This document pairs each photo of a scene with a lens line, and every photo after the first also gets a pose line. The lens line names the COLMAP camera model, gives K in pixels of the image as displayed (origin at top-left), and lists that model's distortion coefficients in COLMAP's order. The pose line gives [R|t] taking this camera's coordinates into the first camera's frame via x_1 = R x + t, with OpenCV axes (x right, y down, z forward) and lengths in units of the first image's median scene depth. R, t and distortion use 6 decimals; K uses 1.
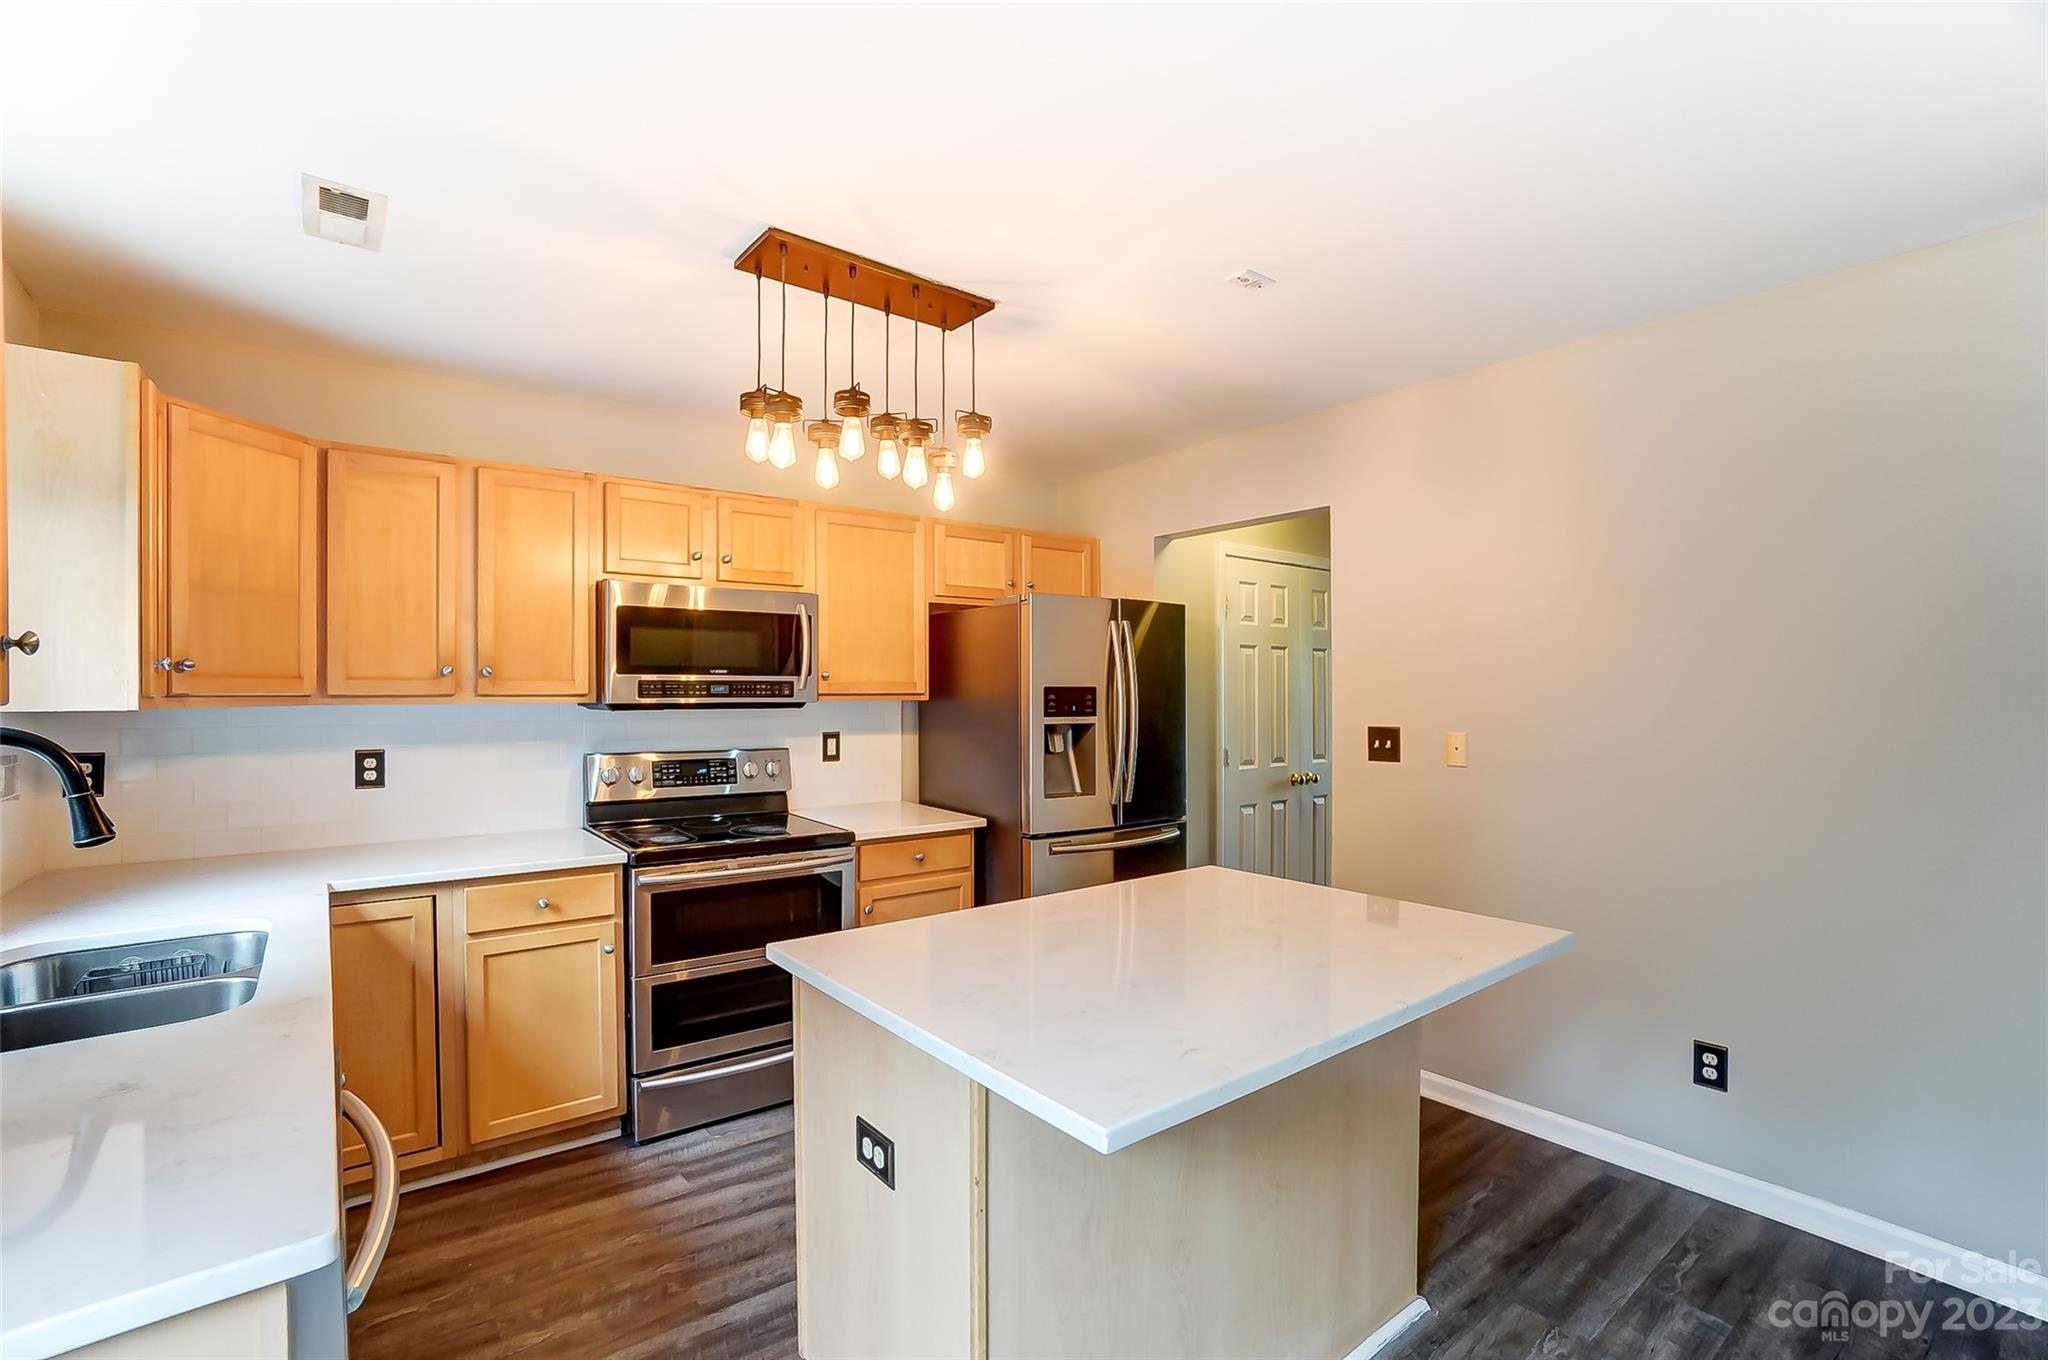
lens RADIAL K [[929.2, 0, 1016.5], [0, 929.2, 712.6], [0, 0, 1]] dist [-0.069134, 0.000007]
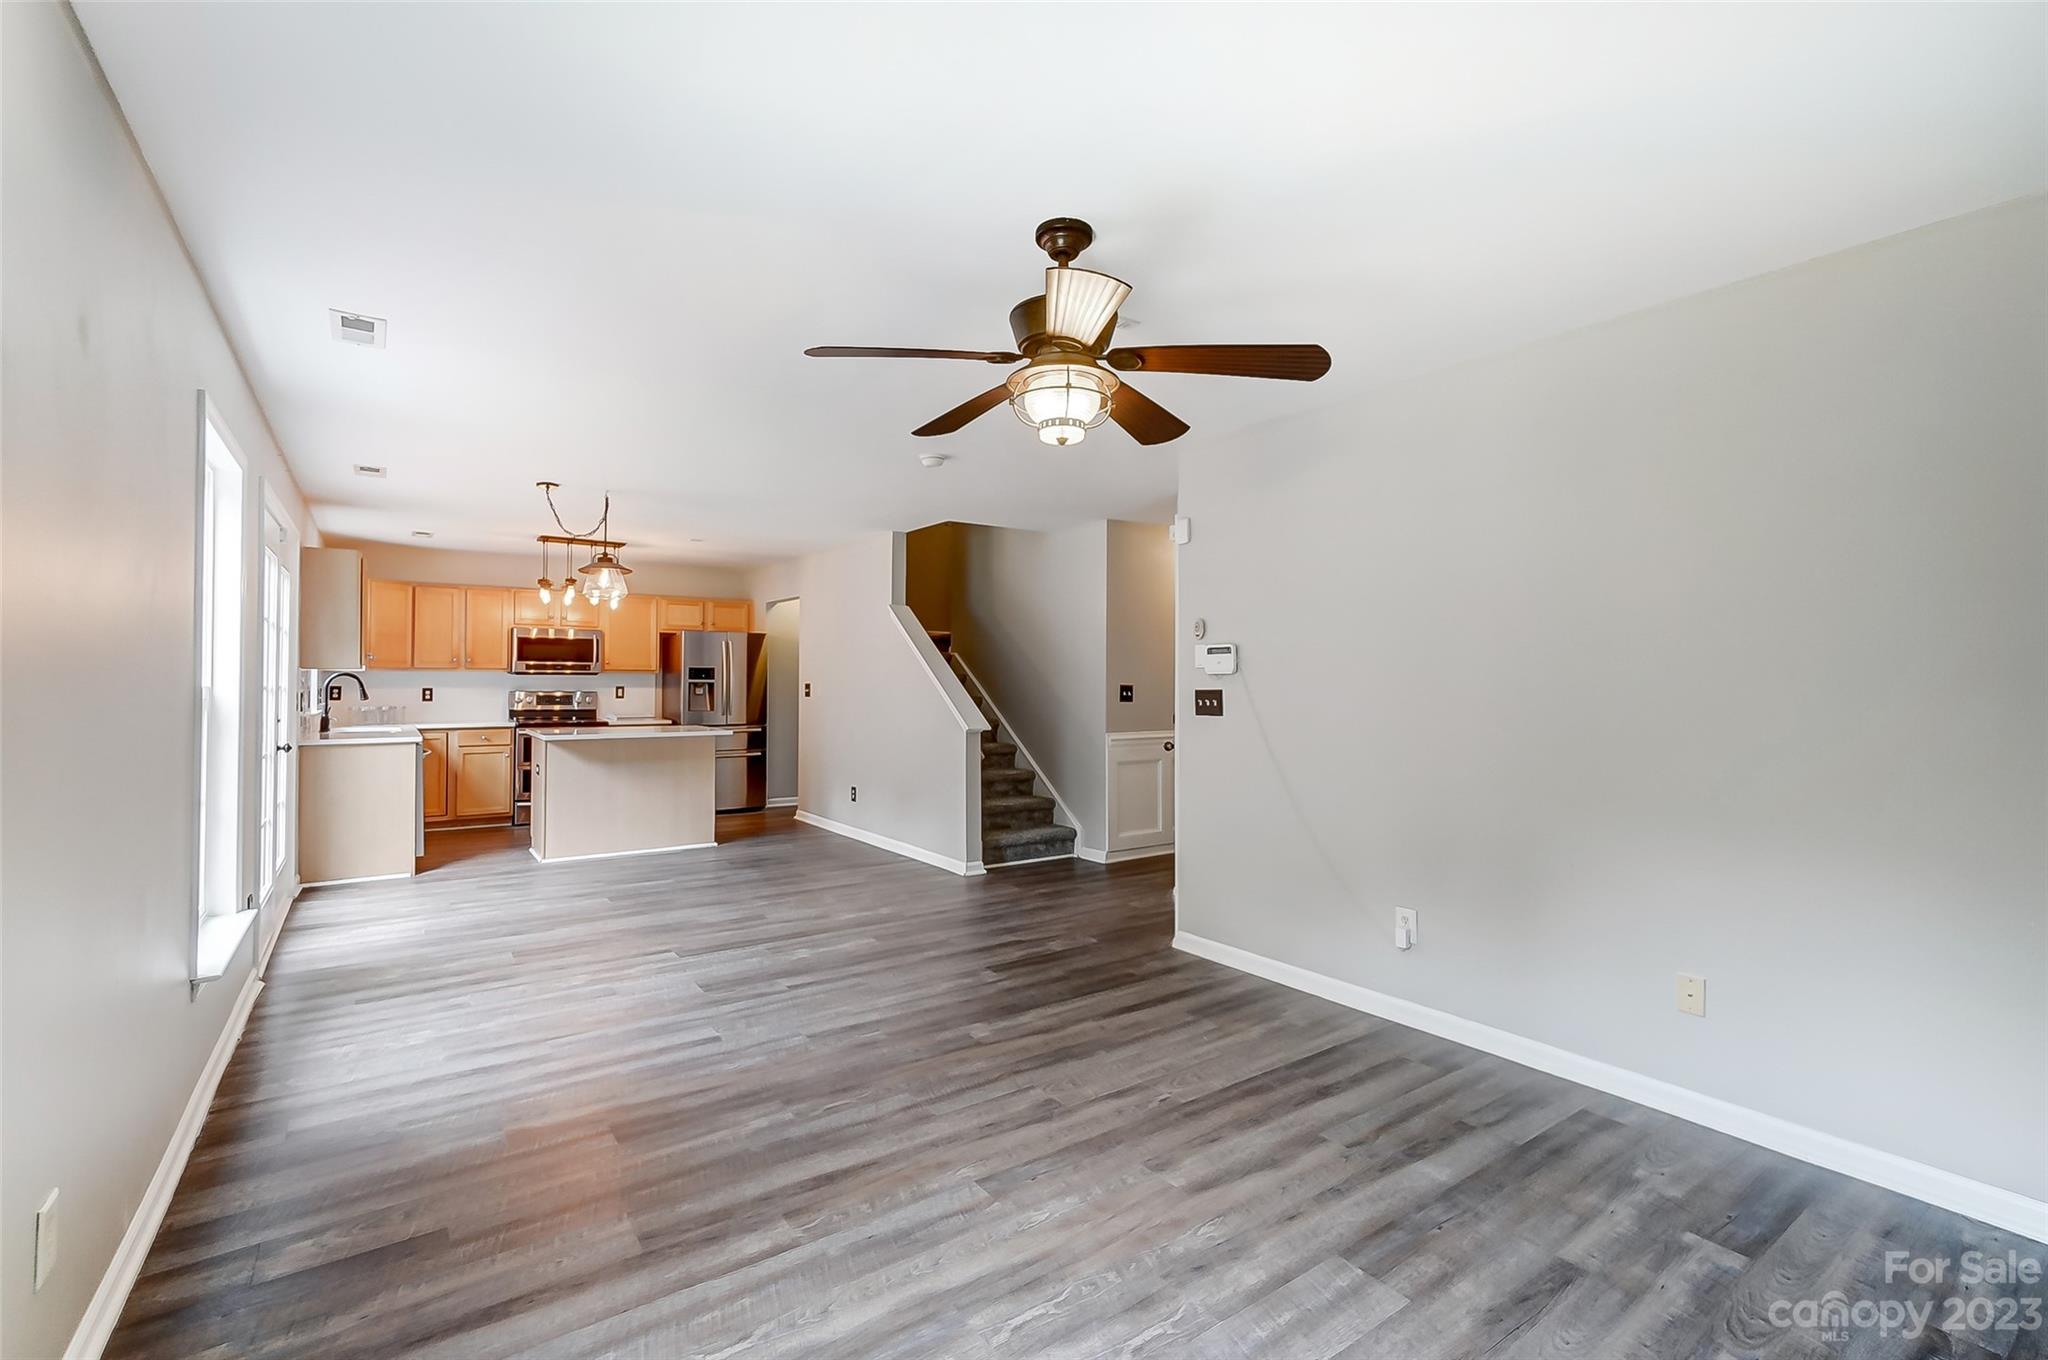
lens RADIAL K [[911.3, 0, 1024.0], [0, 911.3, 680.0], [0, 0, 1]] dist [-0.058287, 0.021373]
pose [[0.999118, 0.009358, -0.040932, 1.223062], [-0.010151, 0.999764, -0.019220, 0.051434], [0.040743, 0.019618, 0.998977, -1.668989]]
